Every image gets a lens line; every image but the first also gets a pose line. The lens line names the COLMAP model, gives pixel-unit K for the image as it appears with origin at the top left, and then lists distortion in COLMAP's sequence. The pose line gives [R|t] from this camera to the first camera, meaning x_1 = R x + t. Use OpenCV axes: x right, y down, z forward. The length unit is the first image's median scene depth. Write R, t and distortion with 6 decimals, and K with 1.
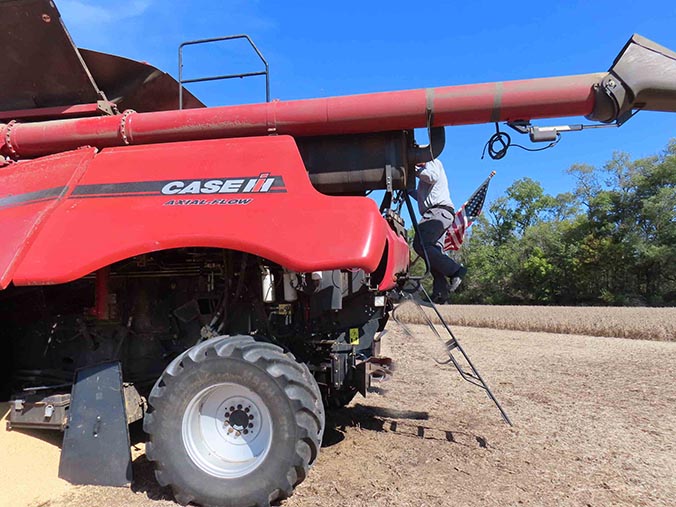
lens RADIAL K [[485.2, 0, 338.0], [0, 485.2, 253.5], [0, 0, 1]] dist [-0.008804, 0.004995]
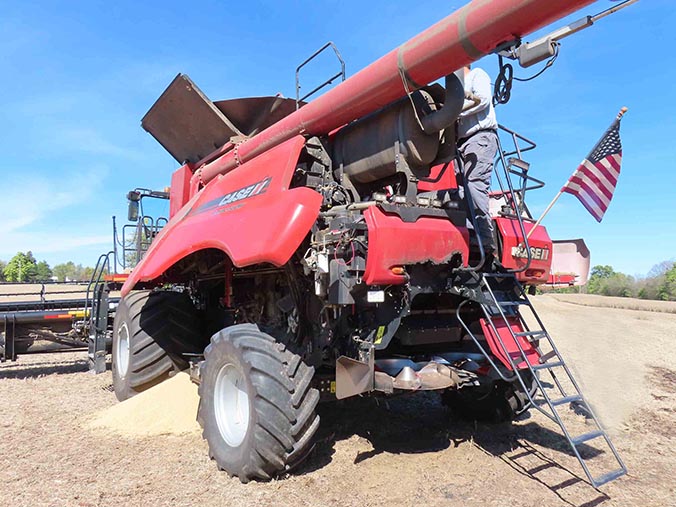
lens RADIAL K [[485.2, 0, 338.0], [0, 485.2, 253.5], [0, 0, 1]] dist [-0.008804, 0.004995]
pose [[0.702449, -0.045360, -0.710287, 0.672470], [0.049494, 0.998664, -0.014828, 0.028571], [0.710011, -0.024739, 0.703756, 0.316271]]
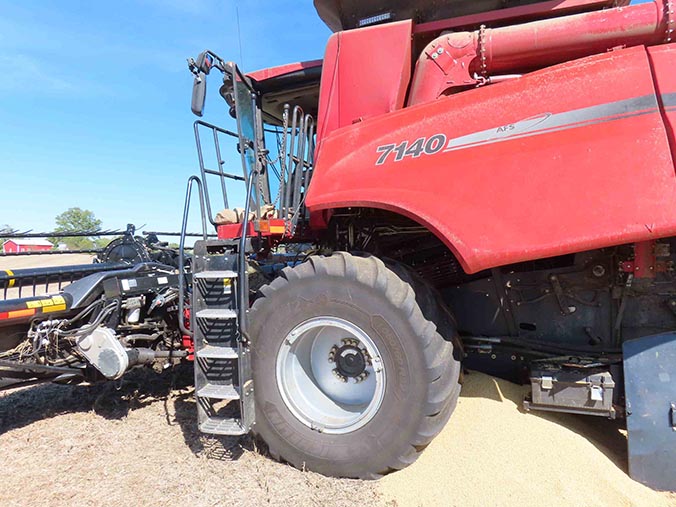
lens RADIAL K [[485.2, 0, 338.0], [0, 485.2, 253.5], [0, 0, 1]] dist [-0.008804, 0.004995]
pose [[0.982682, 0.001354, -0.185293, -0.857850], [0.013992, 0.996576, 0.081491, 0.030840], [0.184769, -0.082672, 0.979299, 0.174892]]
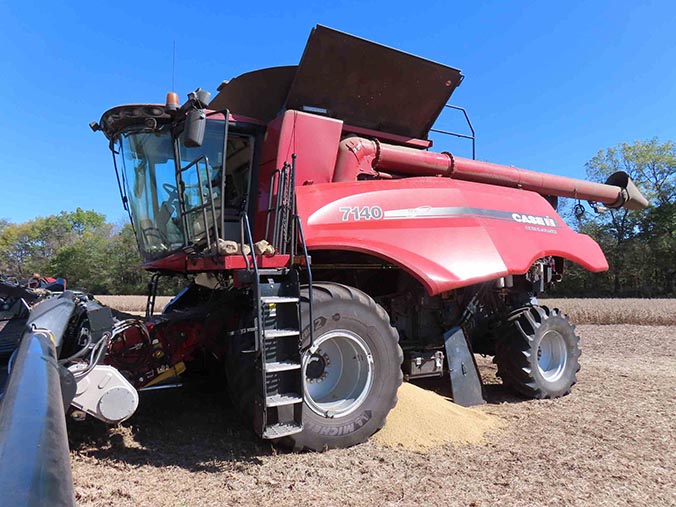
lens RADIAL K [[485.2, 0, 338.0], [0, 485.2, 253.5], [0, 0, 1]] dist [-0.008804, 0.004995]
pose [[0.752140, 0.055497, 0.656663, -1.753192], [-0.065059, 0.997833, -0.009813, 0.040323], [-0.655784, -0.035341, 0.754121, 0.134820]]
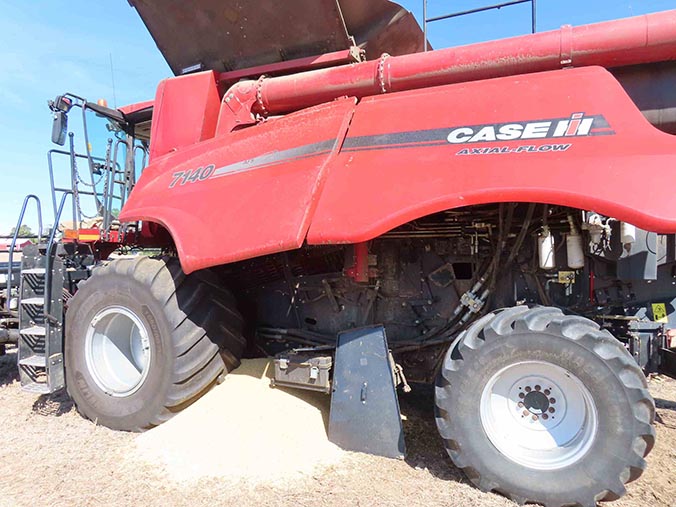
lens RADIAL K [[485.2, 0, 338.0], [0, 485.2, 253.5], [0, 0, 1]] dist [-0.008804, 0.004995]
pose [[0.966894, 0.020643, -0.254342, -0.303806], [-0.002138, 0.997343, 0.072821, 0.012600], [0.255170, -0.069866, 0.964369, 0.080393]]
